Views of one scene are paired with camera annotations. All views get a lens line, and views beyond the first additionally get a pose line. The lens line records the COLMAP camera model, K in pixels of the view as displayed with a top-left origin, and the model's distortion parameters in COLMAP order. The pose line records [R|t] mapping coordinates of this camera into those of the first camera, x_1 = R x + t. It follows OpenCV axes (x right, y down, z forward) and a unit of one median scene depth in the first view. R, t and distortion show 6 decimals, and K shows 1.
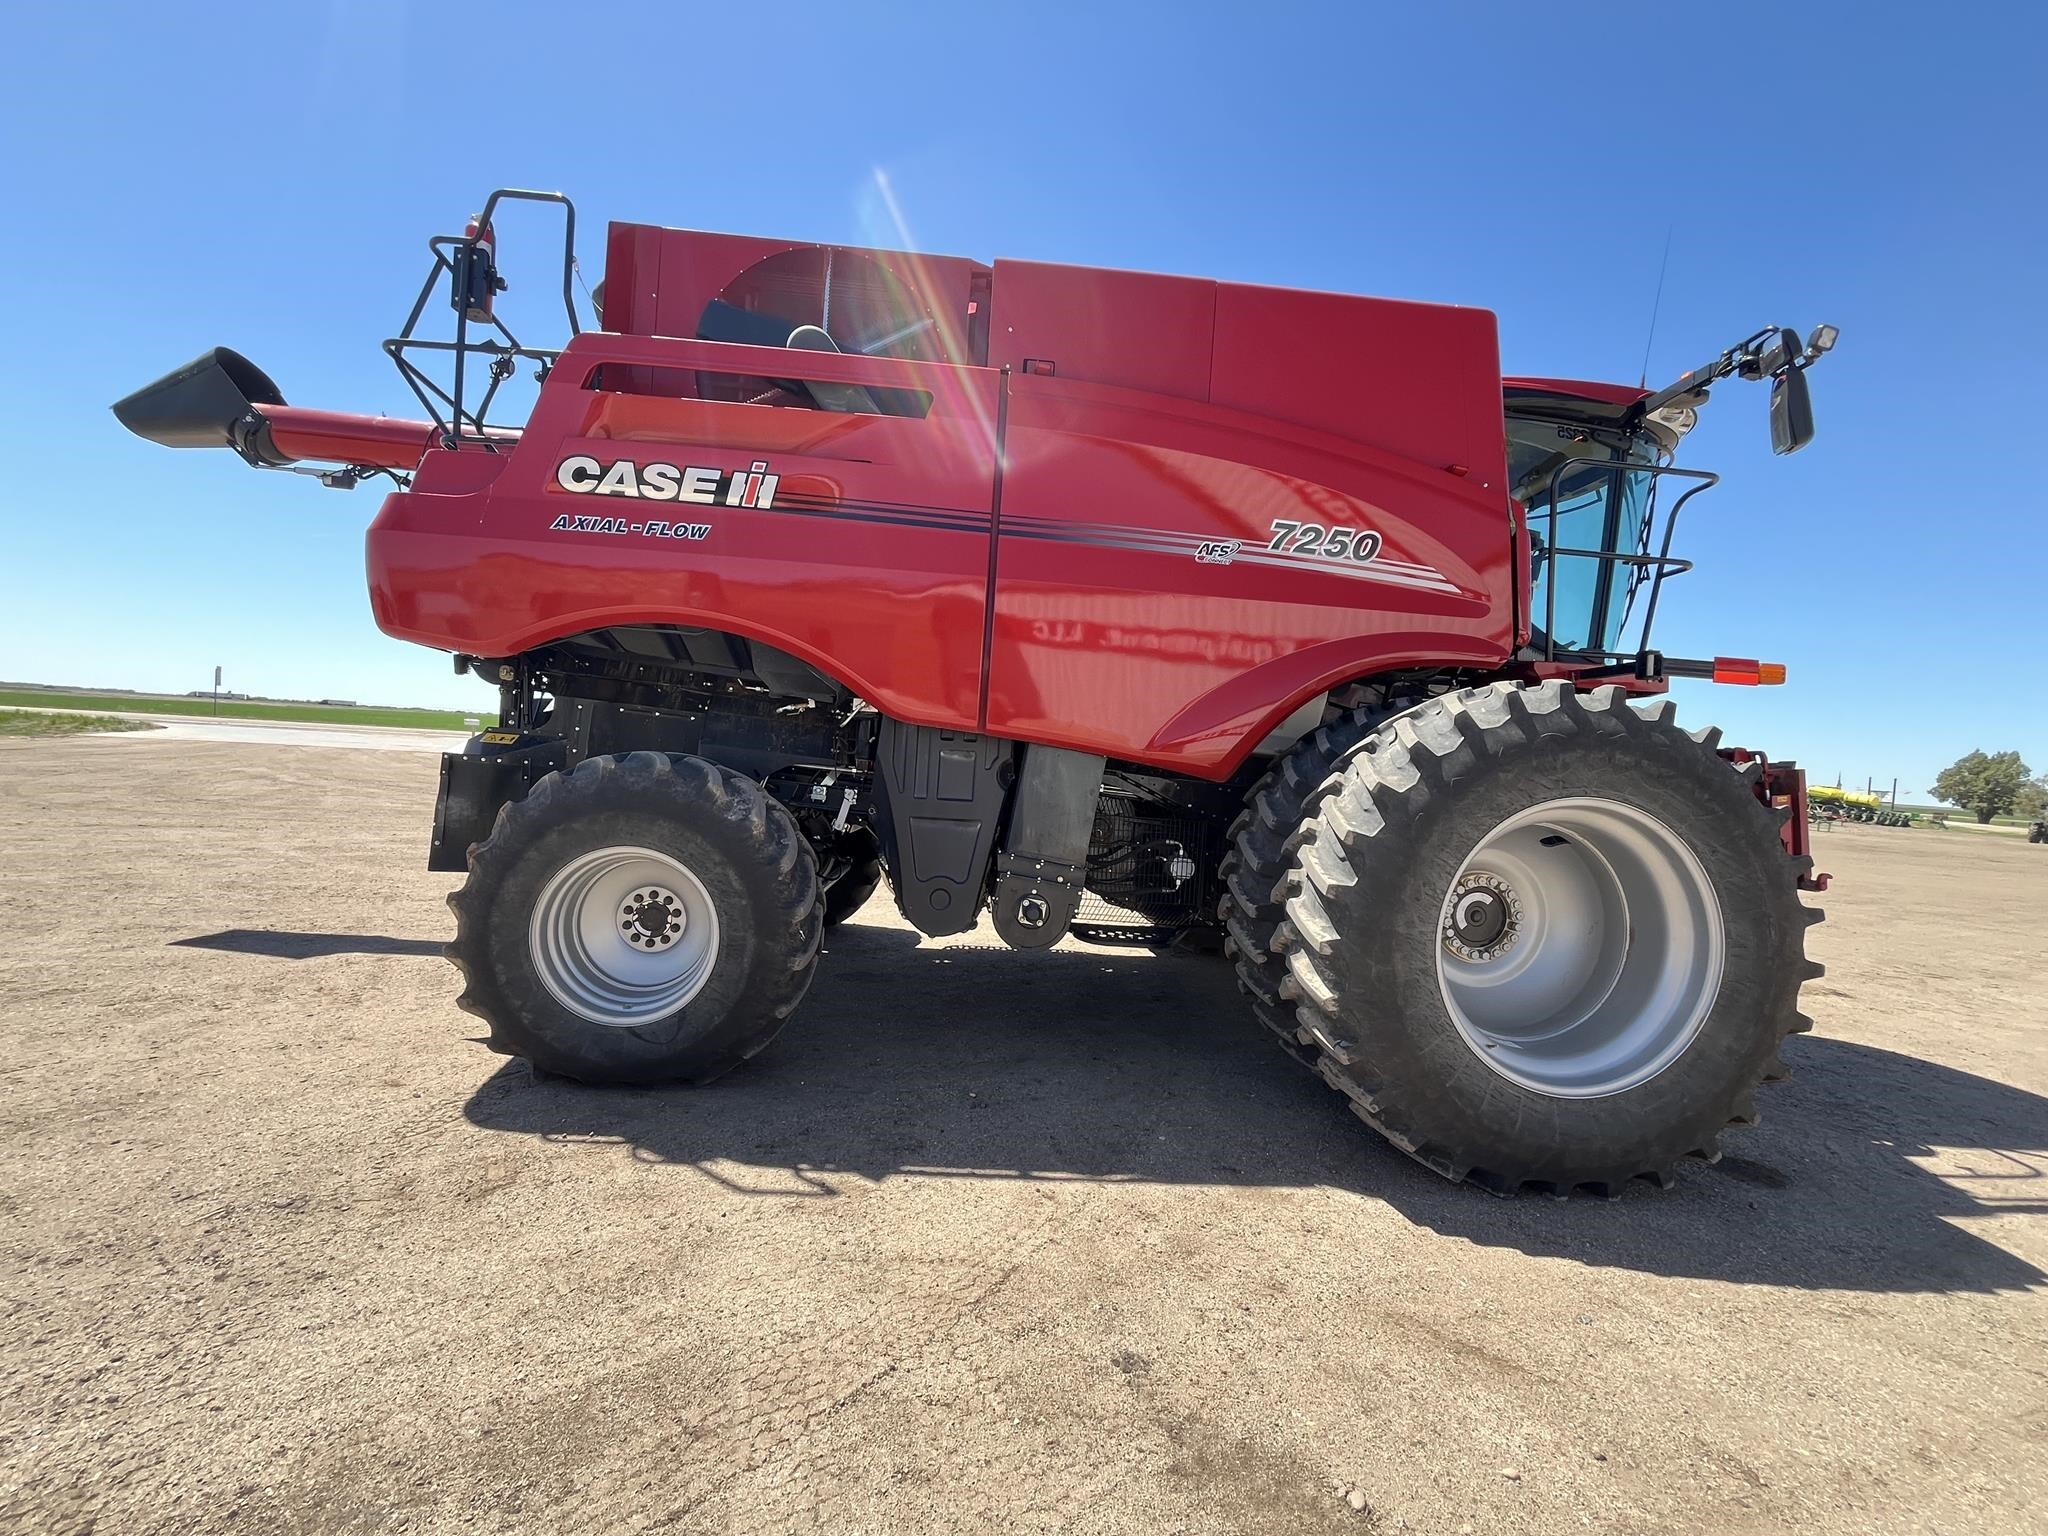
lens RADIAL K [[827.9, 0, 1020.0], [0, 827.9, 768.8], [0, 0, 1]] dist [-0.002966, 0.000276]
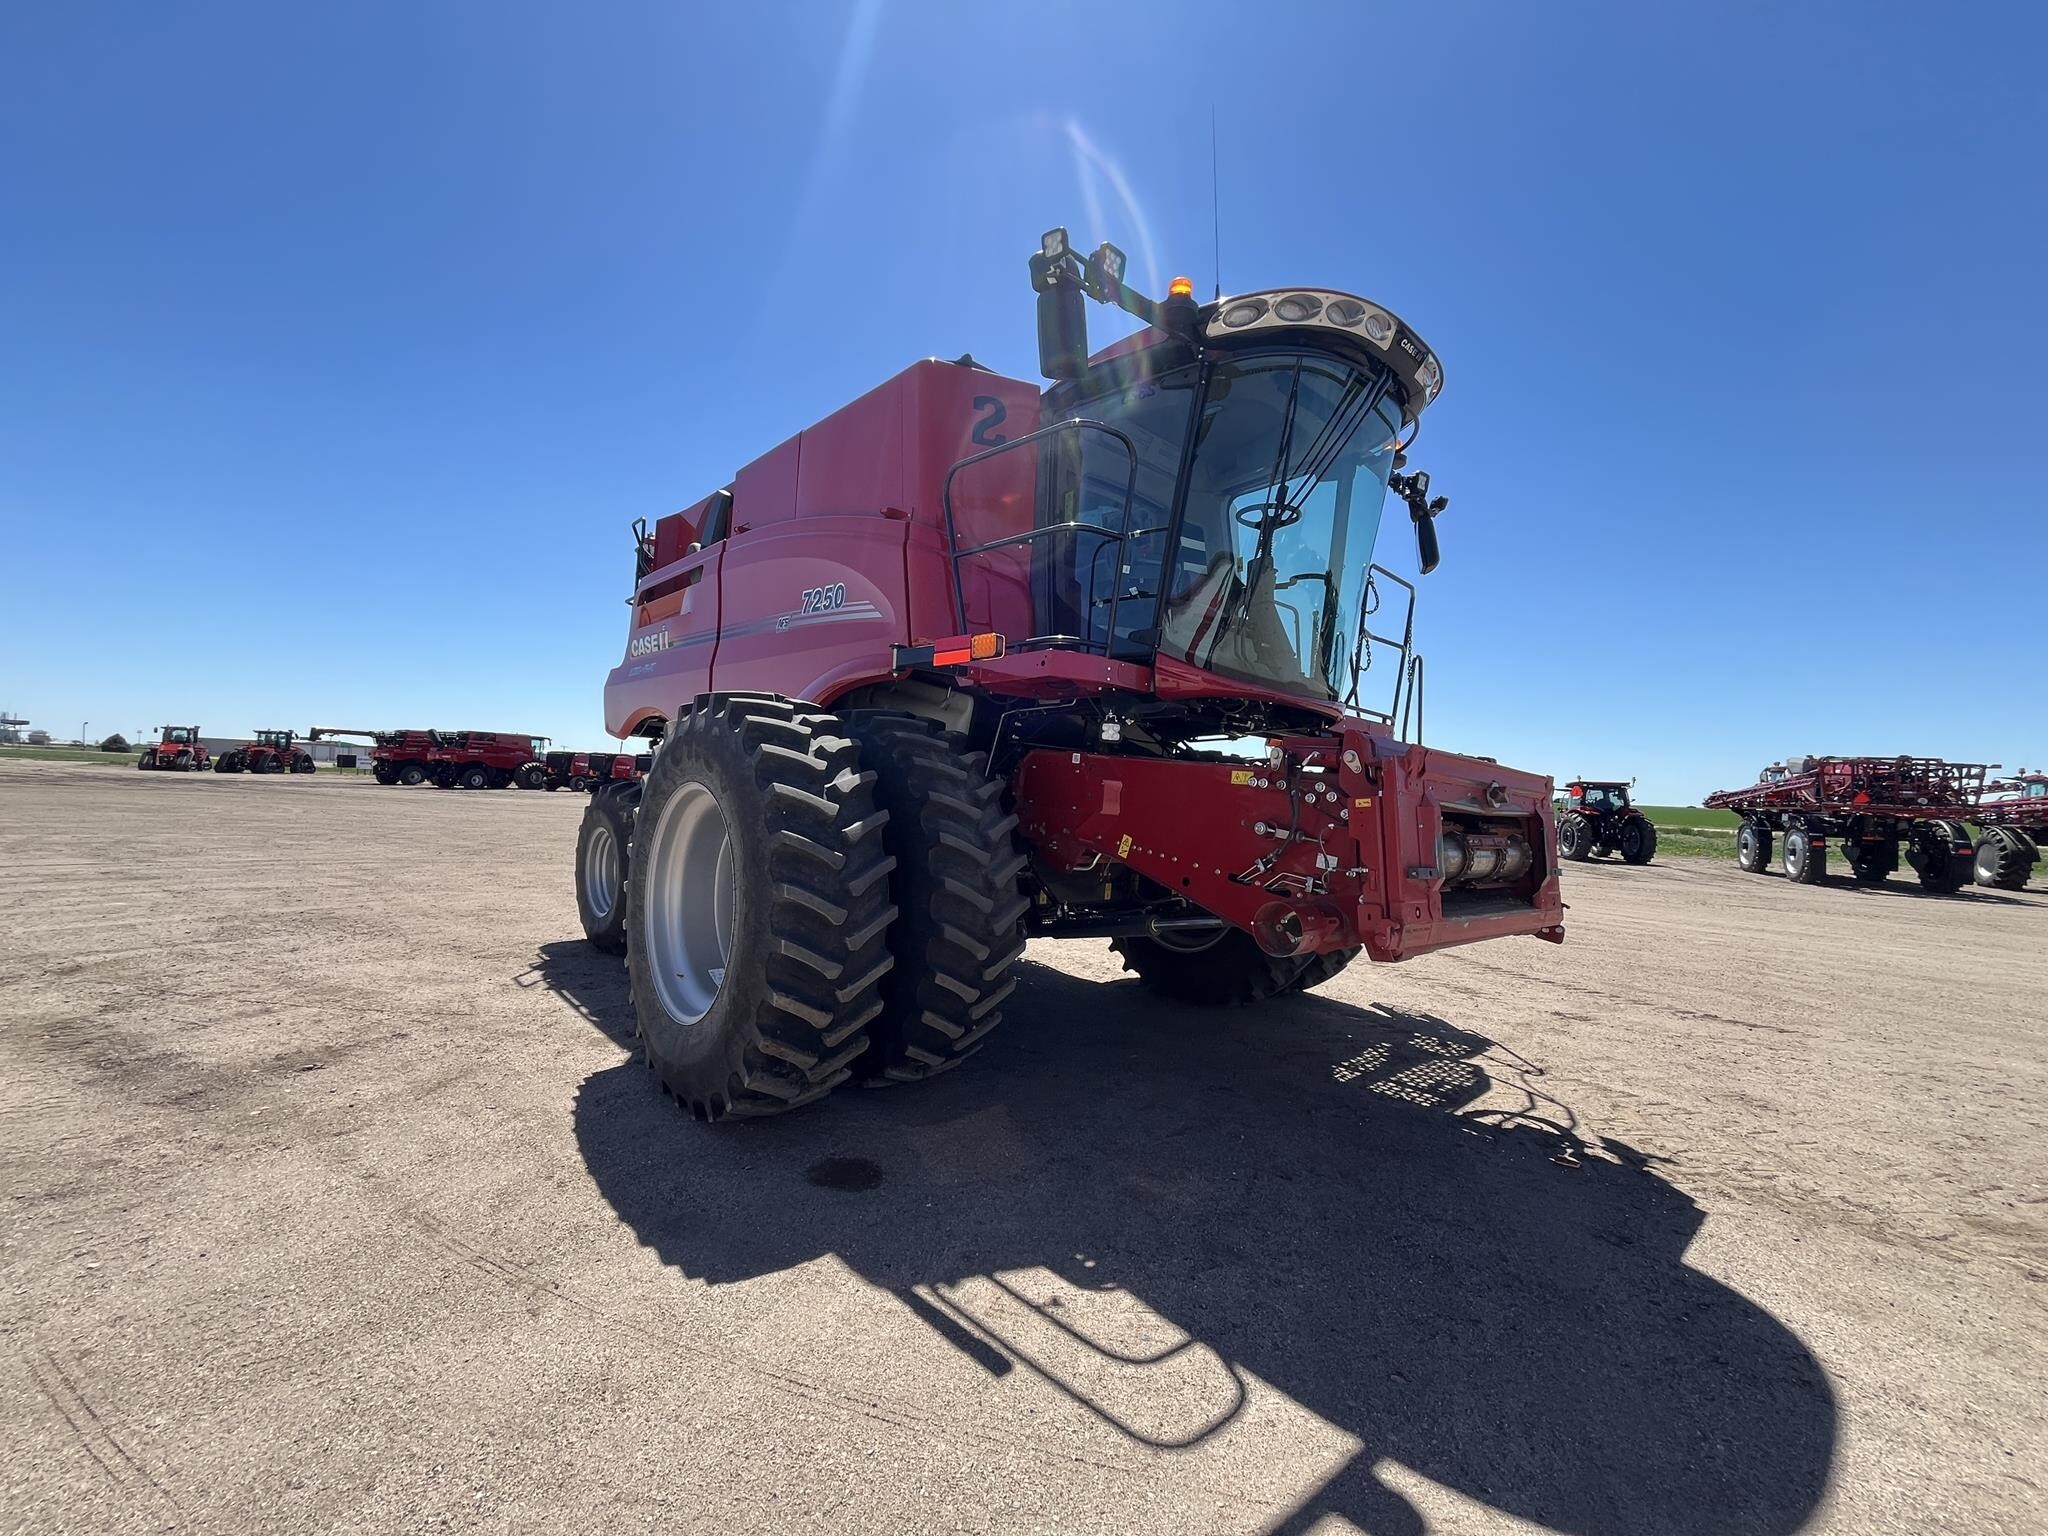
lens RADIAL K [[827.9, 0, 1020.0], [0, 827.9, 768.8], [0, 0, 1]] dist [-0.002966, 0.000276]
pose [[0.624158, -0.050729, -0.779649, 1.617444], [-0.019864, 0.996537, -0.080744, 0.086864], [0.781045, 0.065884, 0.620989, 0.486646]]
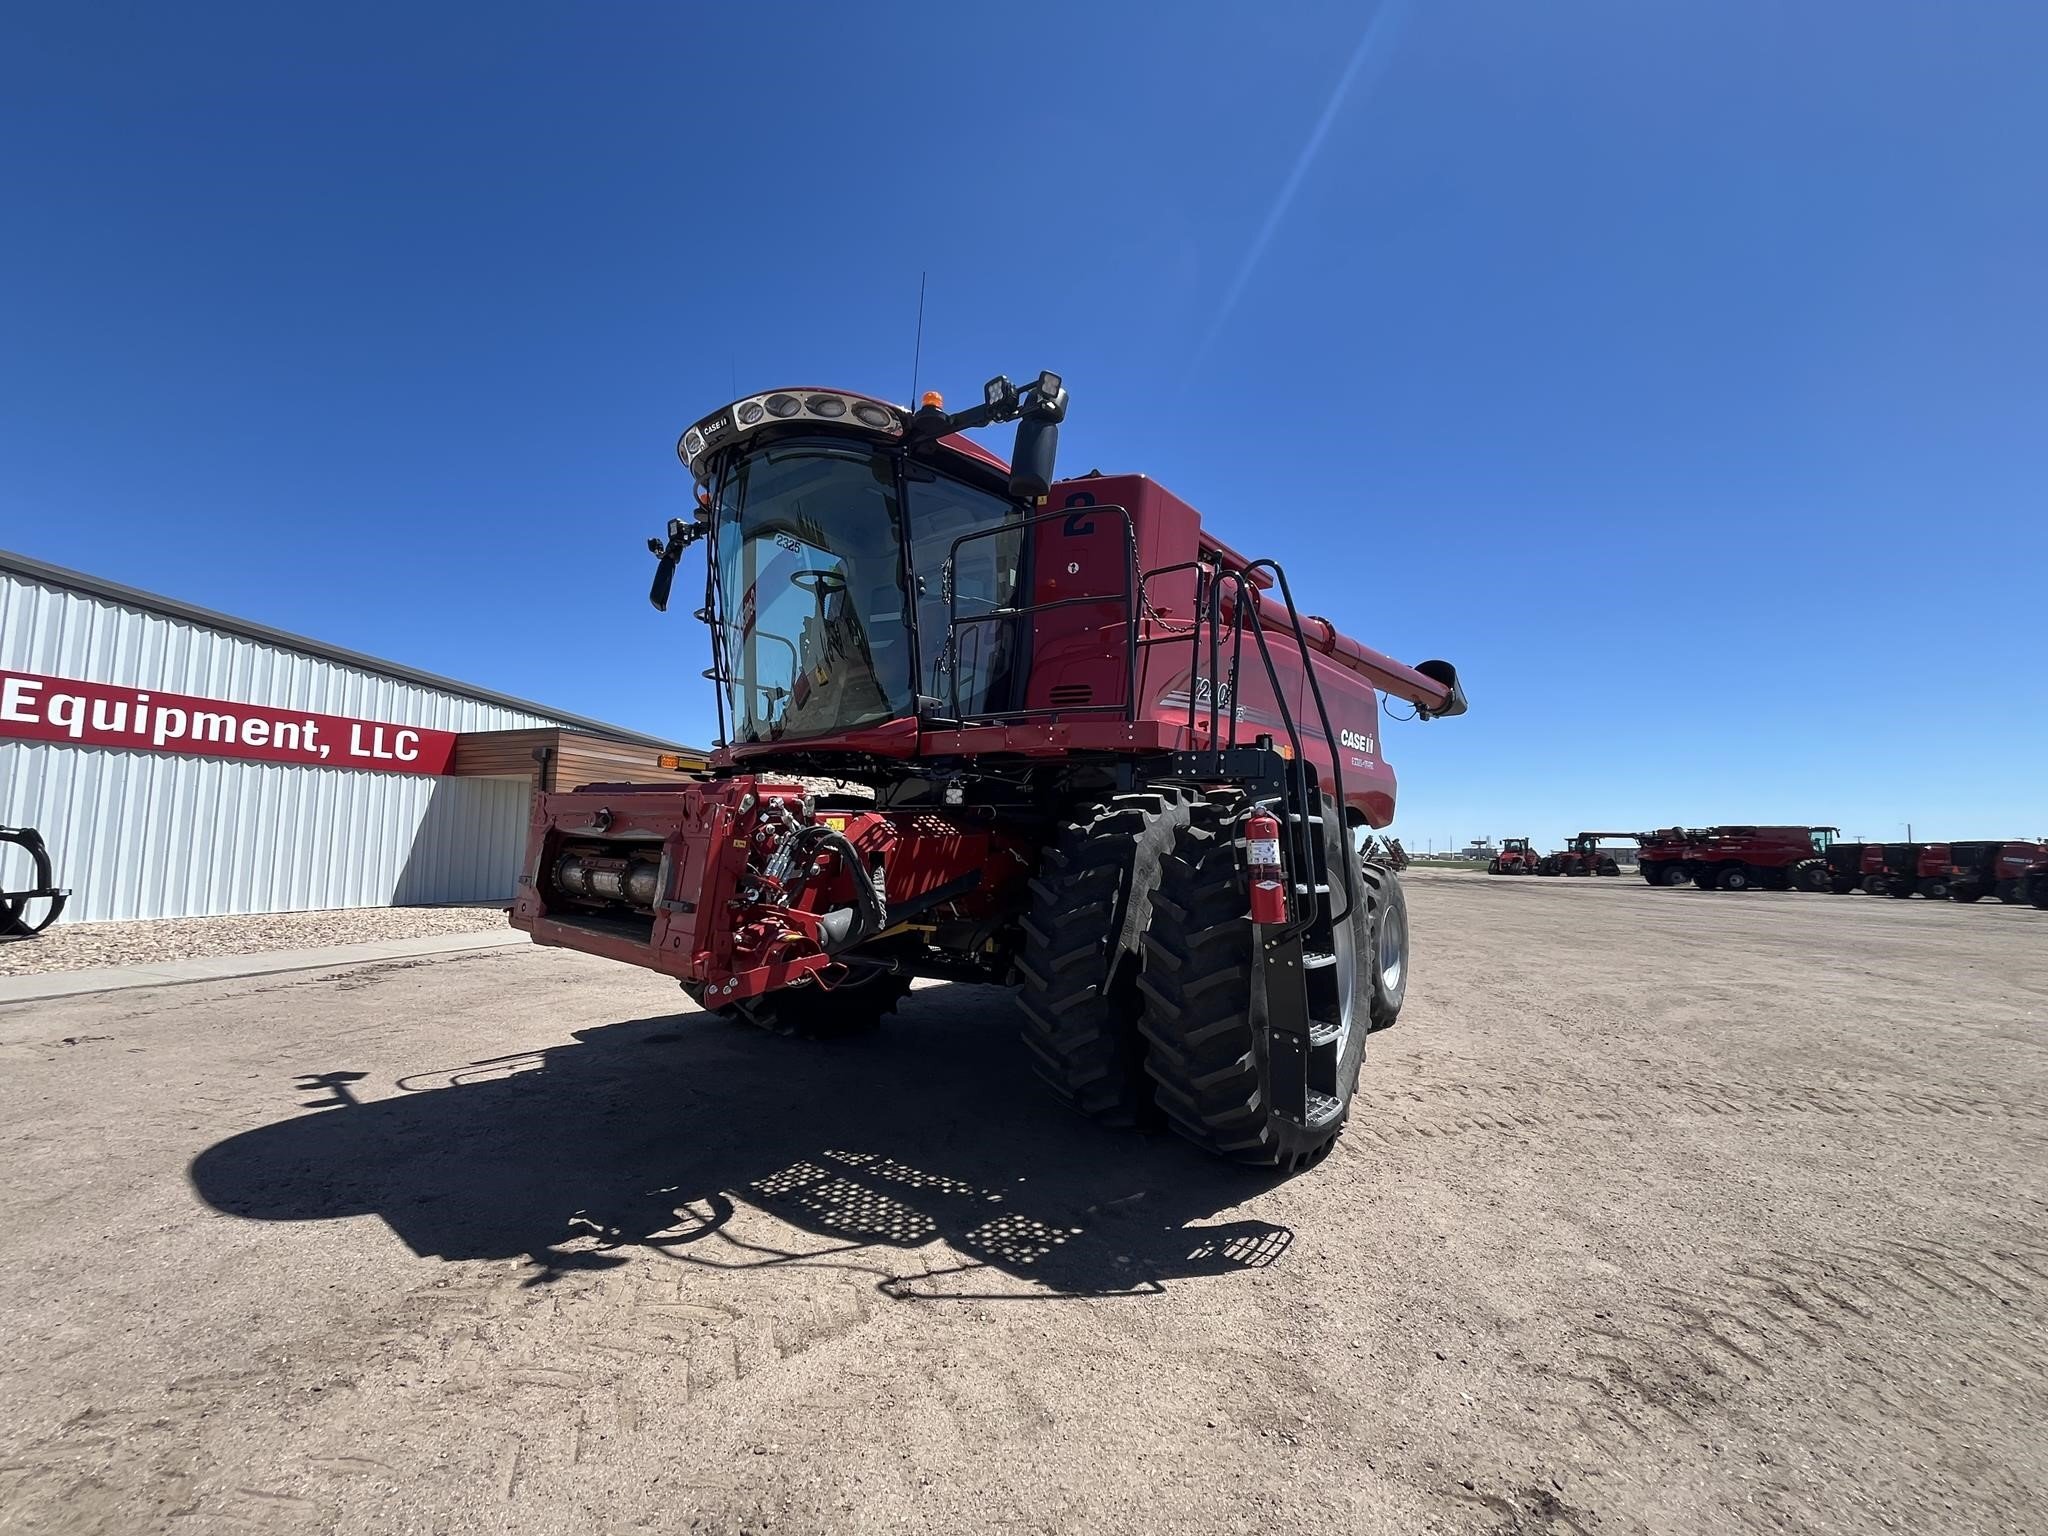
lens RADIAL K [[827.7, 0, 1021.7], [0, 827.7, 768.4], [0, 0, 1]] dist [-0.004896, 0.000036]
pose [[-0.672714, -0.144433, -0.725668, 1.624976], [-0.071462, 0.988860, -0.130569, 0.061442], [0.736443, -0.035978, -0.675542, 2.631573]]
